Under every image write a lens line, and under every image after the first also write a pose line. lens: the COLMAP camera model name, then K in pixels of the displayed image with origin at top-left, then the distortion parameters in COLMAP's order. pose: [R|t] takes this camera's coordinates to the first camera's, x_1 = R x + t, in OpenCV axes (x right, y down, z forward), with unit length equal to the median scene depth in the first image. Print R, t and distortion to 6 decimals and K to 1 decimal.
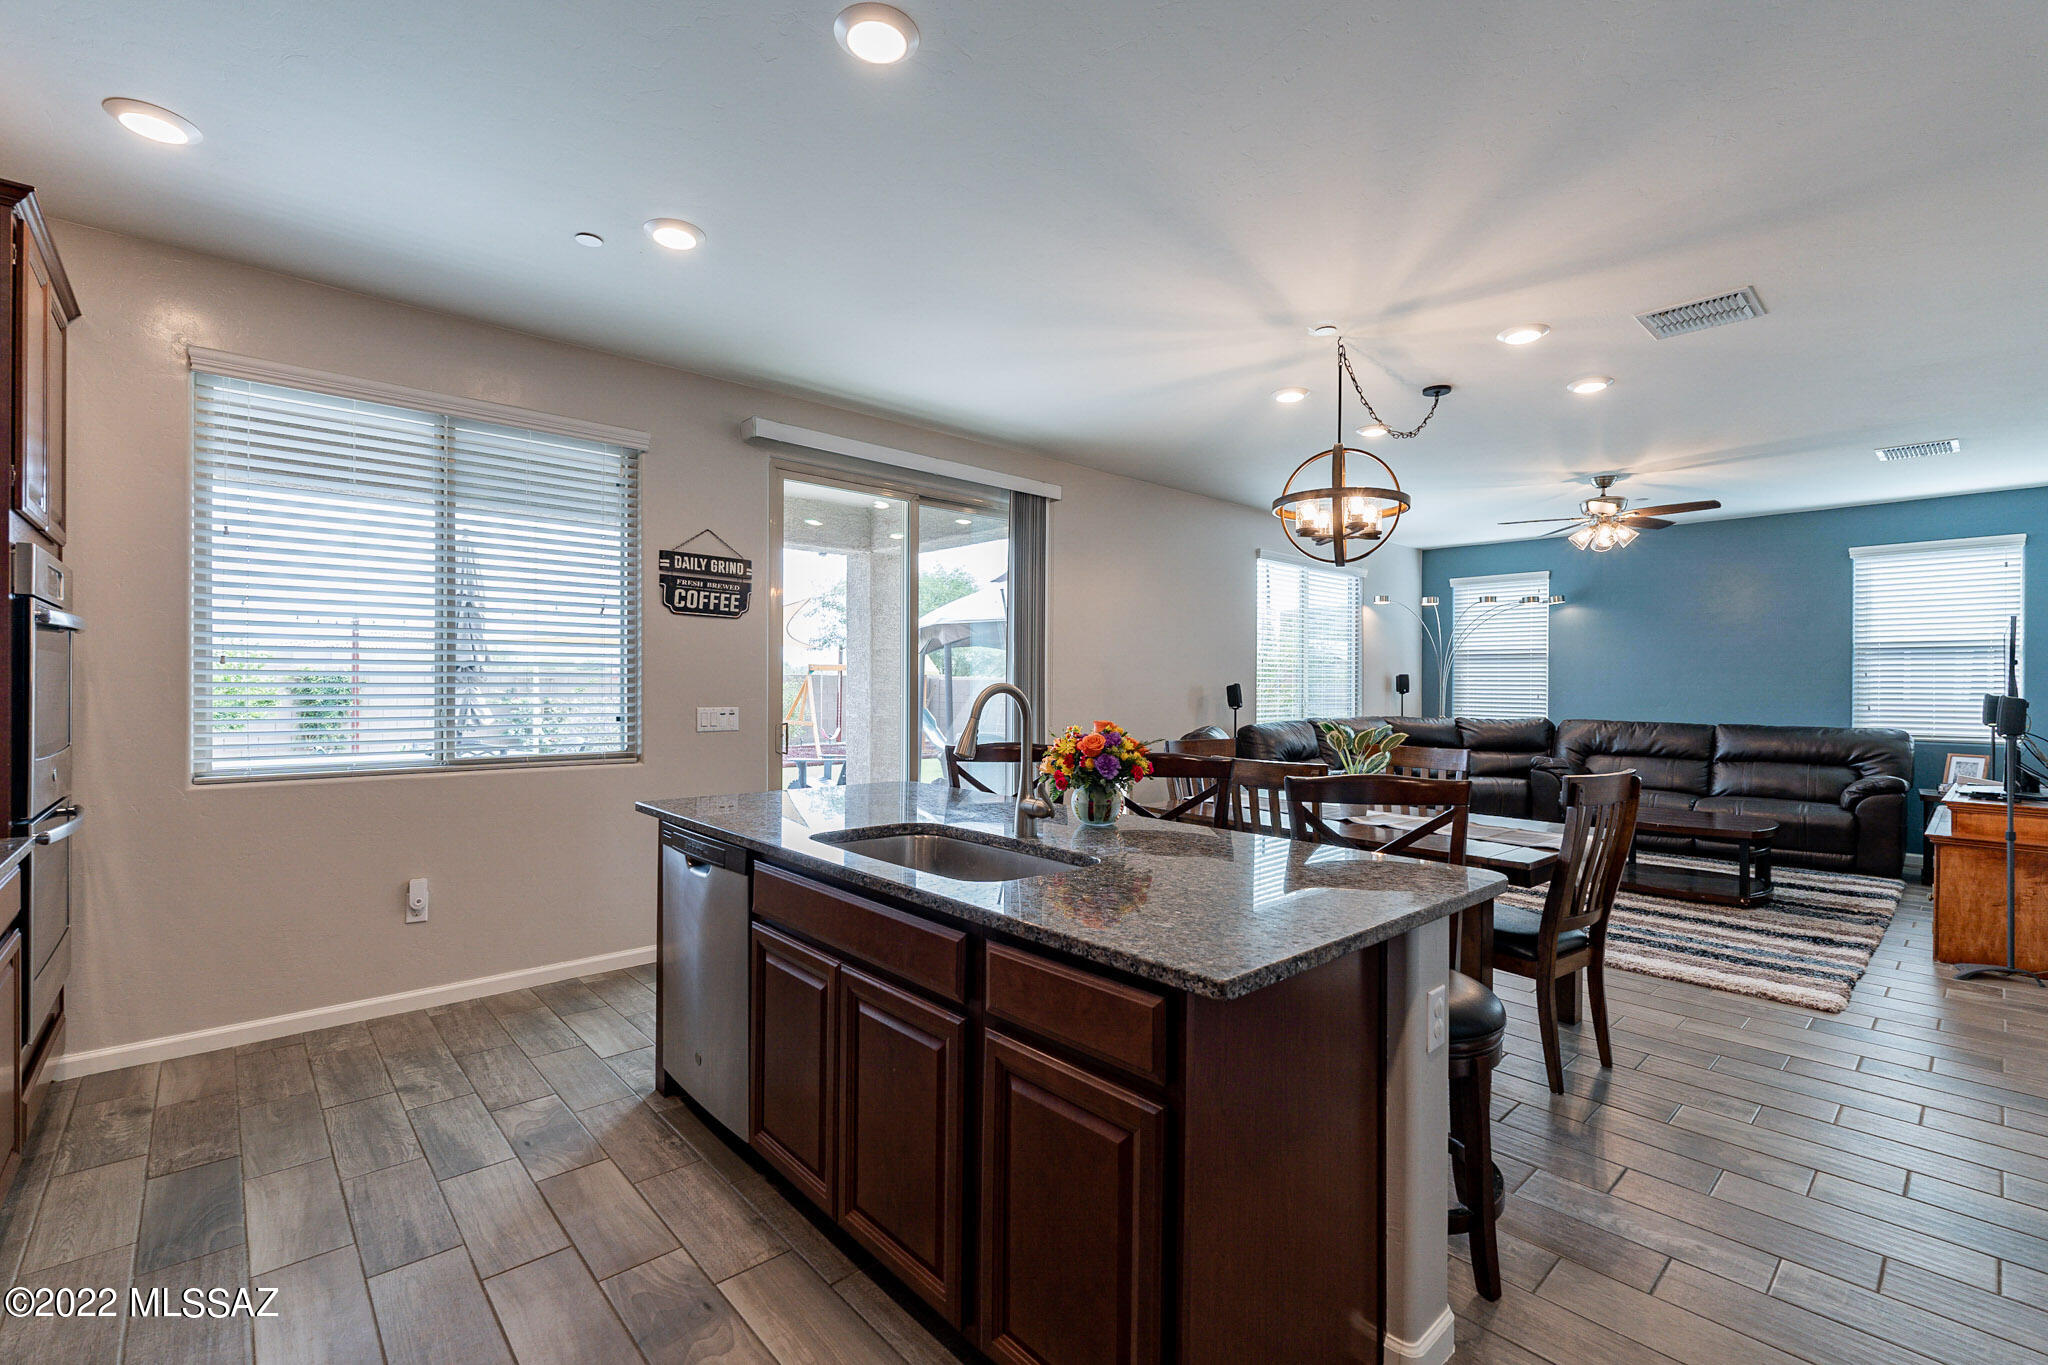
lens RADIAL K [[896.5, 0, 1021.8], [0, 896.5, 689.9], [0, 0, 1]] dist [-0.000261, -0.000382]
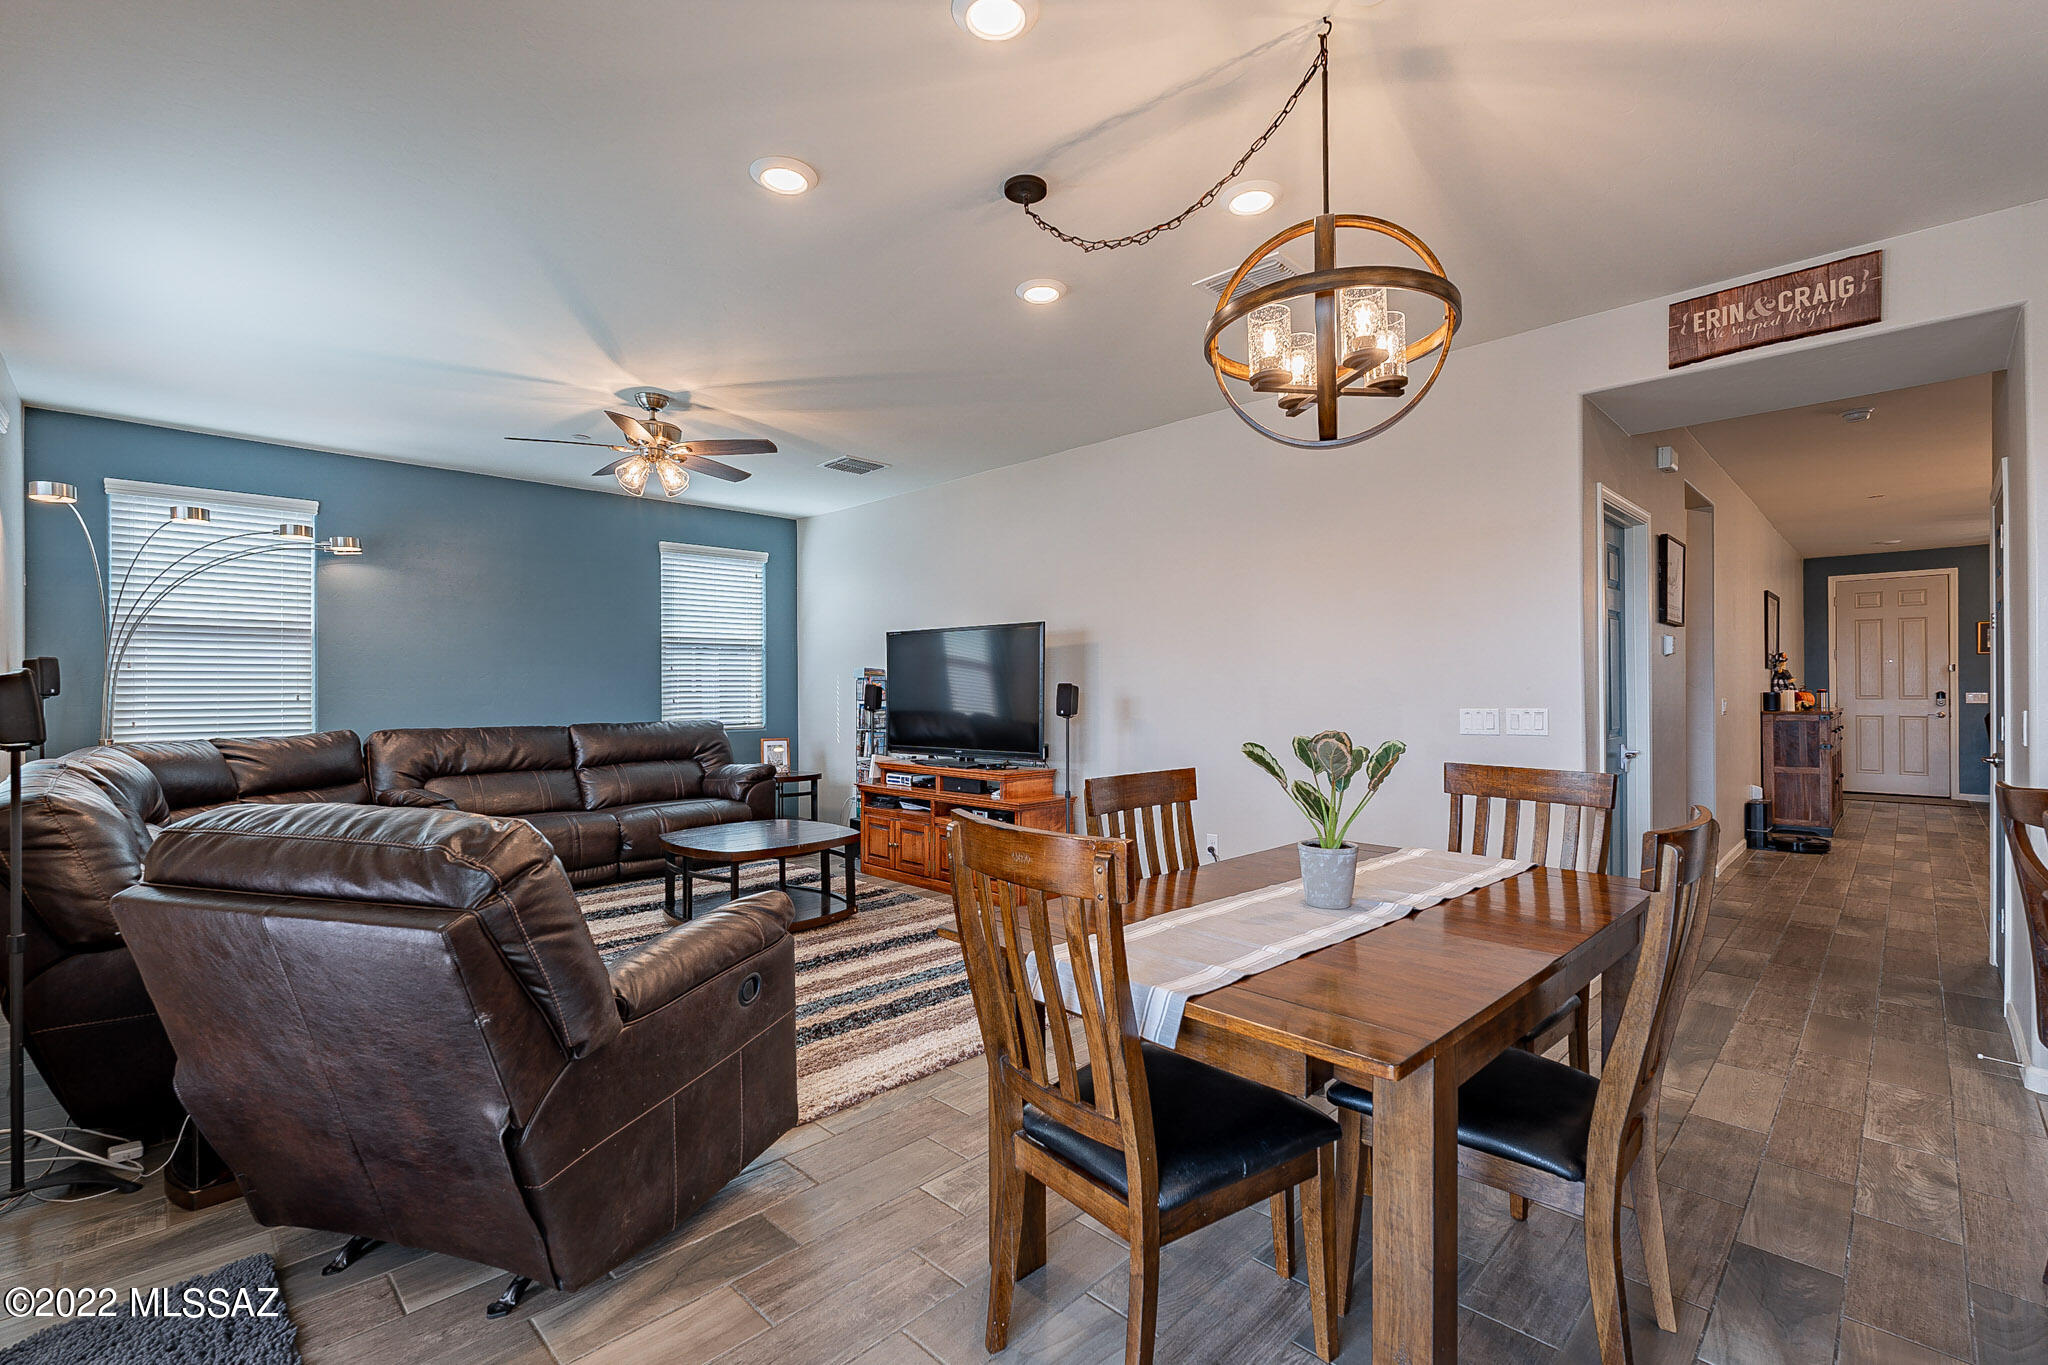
lens RADIAL K [[900.2, 0, 1015.9], [0, 900.2, 680.9], [0, 0, 1]] dist [-0.002909, -0.000574]
pose [[-0.047650, -0.000307, 0.998864, -0.125413], [0.009209, 0.999957, 0.000747, 0.000545], [-0.998822, 0.009234, -0.047646, 0.879332]]
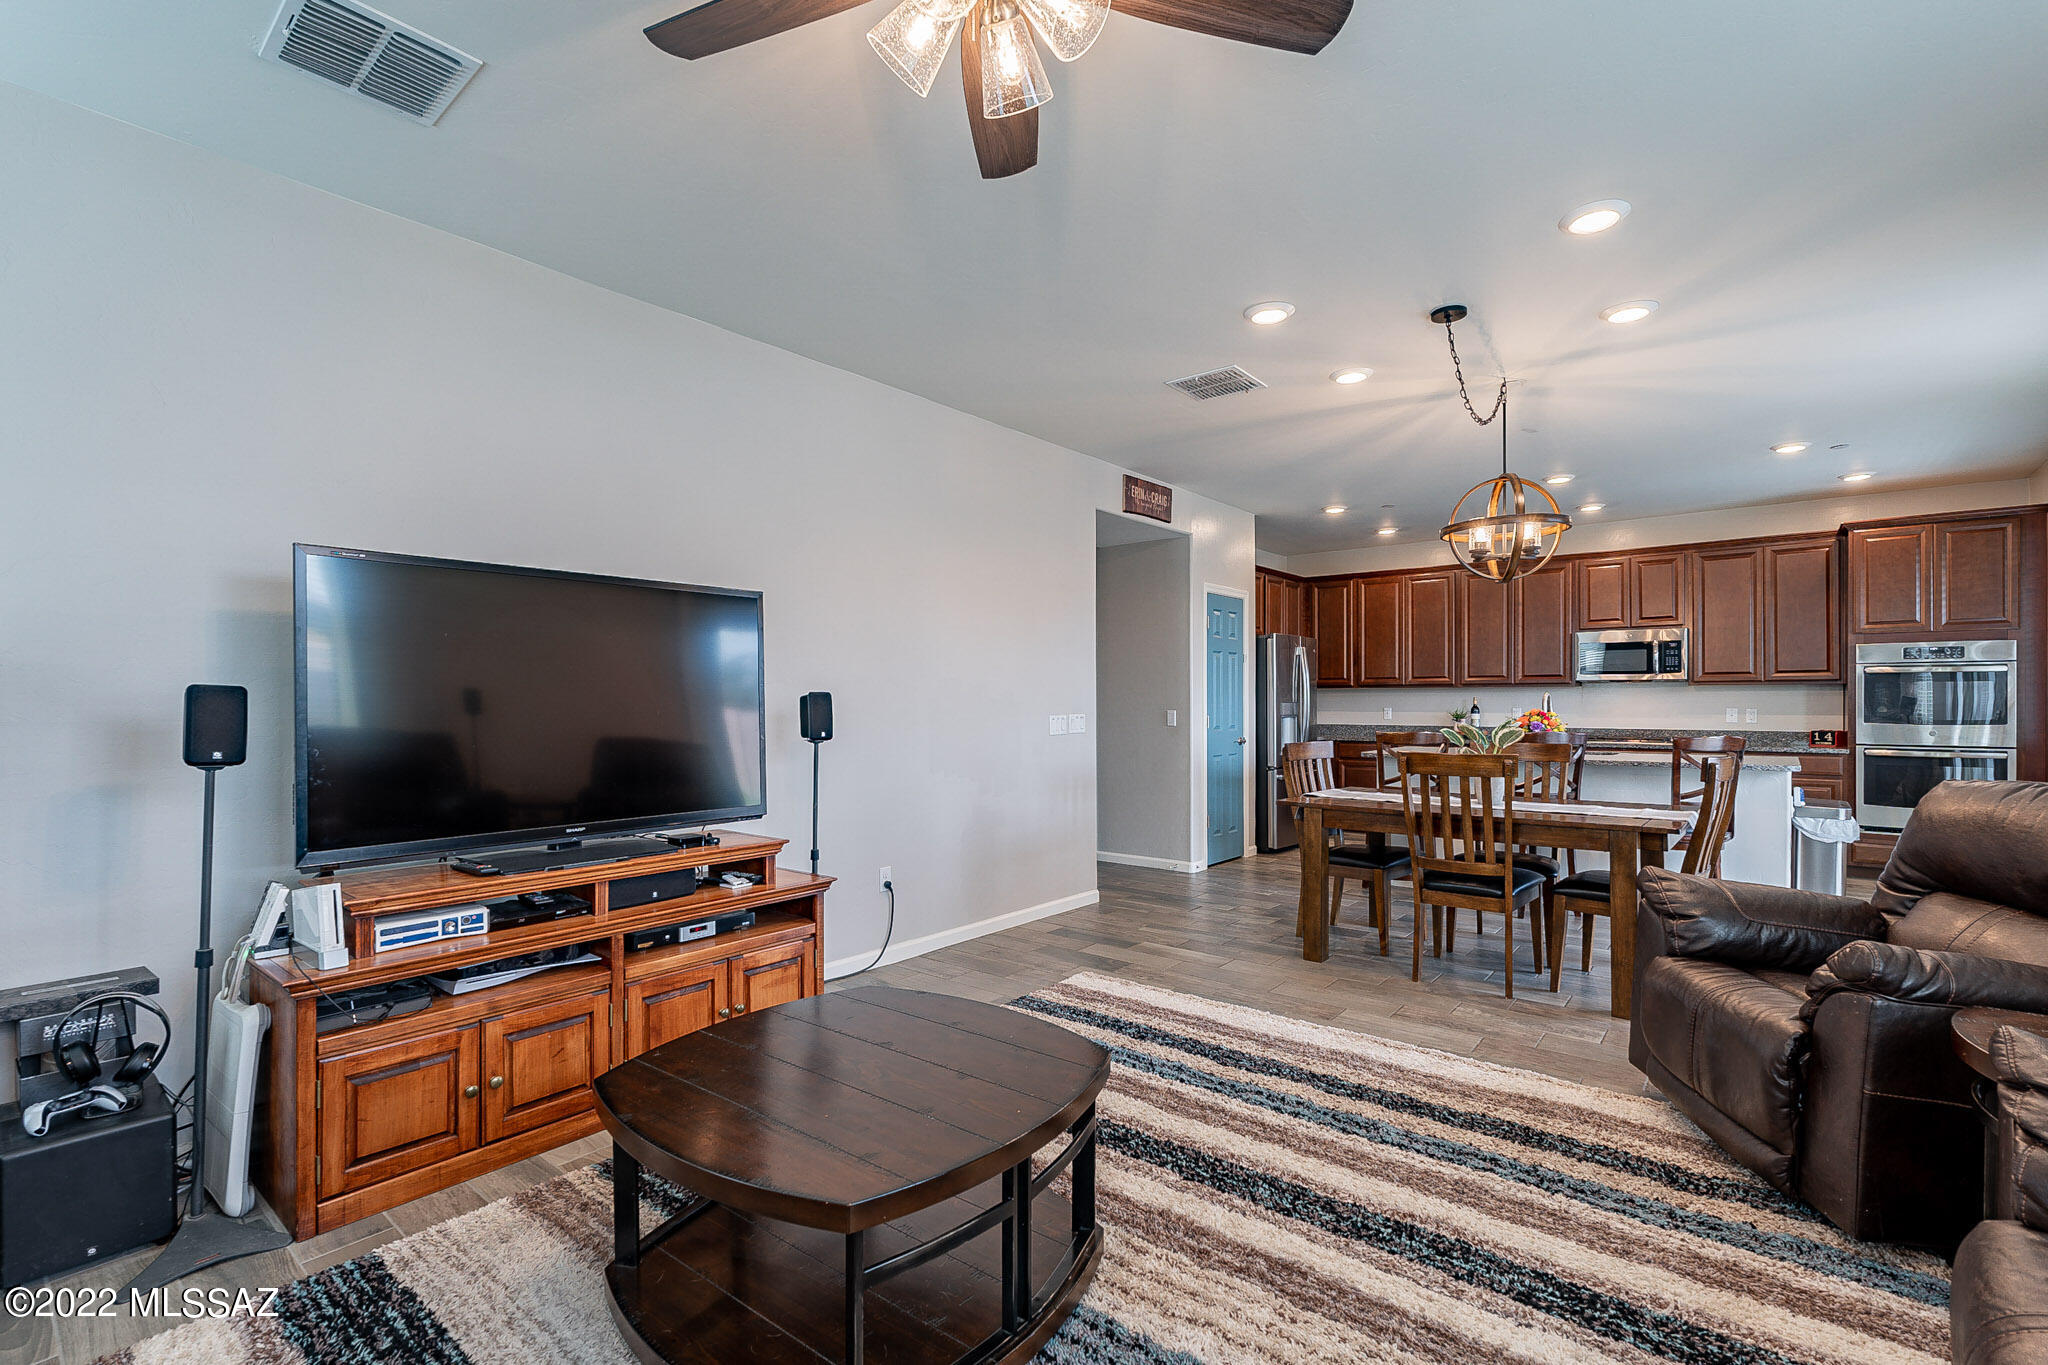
lens RADIAL K [[911.1, 0, 1025.5], [0, 911.1, 689.1], [0, 0, 1]] dist [-0.001733, 0.000890]
pose [[-0.989269, -0.008053, -0.145885, 0.803764], [-0.006940, 0.999943, -0.008138, 0.006883], [0.145942, -0.007038, -0.989268, 1.475427]]
